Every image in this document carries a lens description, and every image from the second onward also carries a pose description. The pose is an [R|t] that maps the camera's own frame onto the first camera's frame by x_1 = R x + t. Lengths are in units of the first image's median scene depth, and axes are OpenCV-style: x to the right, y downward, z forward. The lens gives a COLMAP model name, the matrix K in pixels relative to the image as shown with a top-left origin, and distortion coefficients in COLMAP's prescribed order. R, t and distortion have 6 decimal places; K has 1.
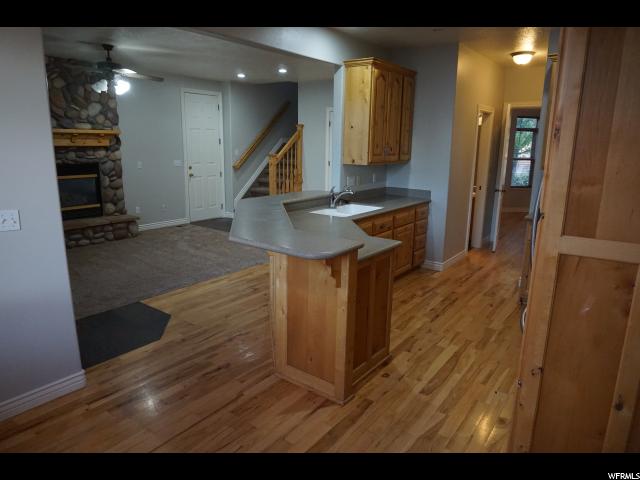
lens RADIAL K [[426.1, 0, 320.2], [0, 426.1, 239.8], [0, 0, 1]] dist [-0.034739, 0.006268]
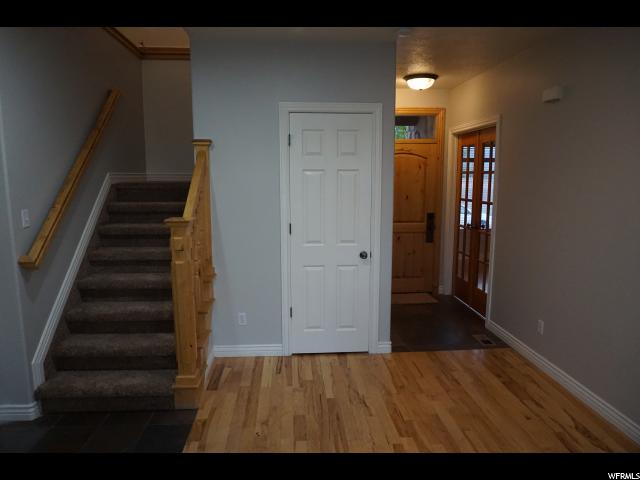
lens RADIAL K [[426.1, 0, 319.5], [0, 426.1, 239.2], [0, 0, 1]] dist [-0.034739, 0.006268]
pose [[0.748795, -0.105701, 0.654319, -0.308703], [0.148759, 0.988818, -0.010501, -0.199280], [-0.645892, 0.105199, 0.756146, 0.806997]]
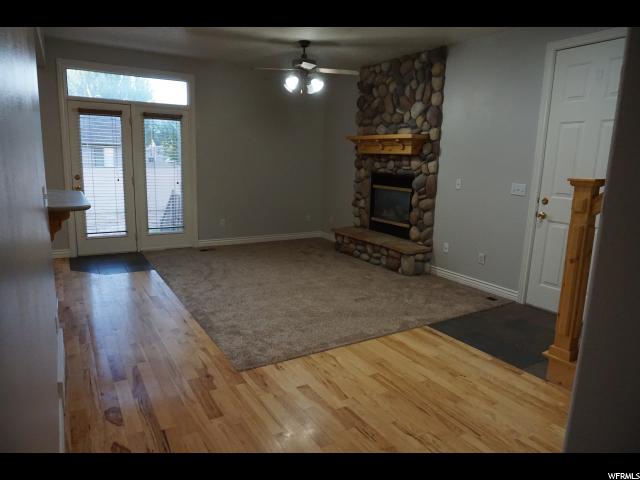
lens RADIAL K [[426.1, 0, 317.3], [0, 426.1, 236.1], [0, 0, 1]] dist [-0.034739, 0.006268]
pose [[-0.359787, 0.151454, -0.920660, 0.317180], [-0.236259, 0.939791, 0.246929, -0.232470], [0.902627, 0.306356, -0.302343, 1.122244]]
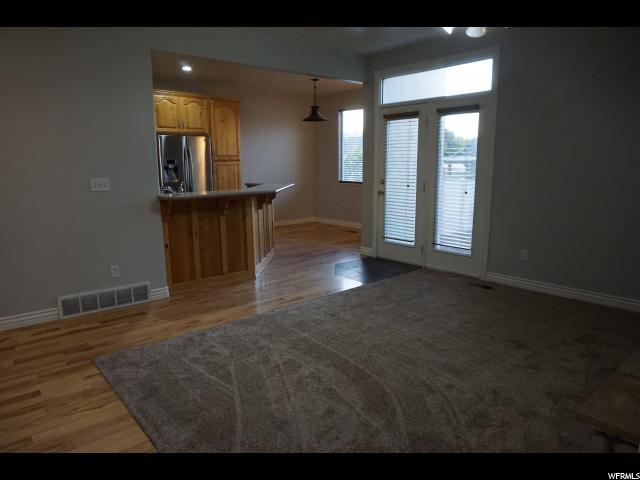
lens RADIAL K [[426.1, 0, 315.2], [0, 426.1, 240.5], [0, 0, 1]] dist [-0.034739, 0.006268]
pose [[-0.980651, -0.041220, 0.191373, -0.428321], [0.036782, 0.921373, 0.386936, -0.259547], [-0.192275, 0.386488, -0.902029, 1.288431]]
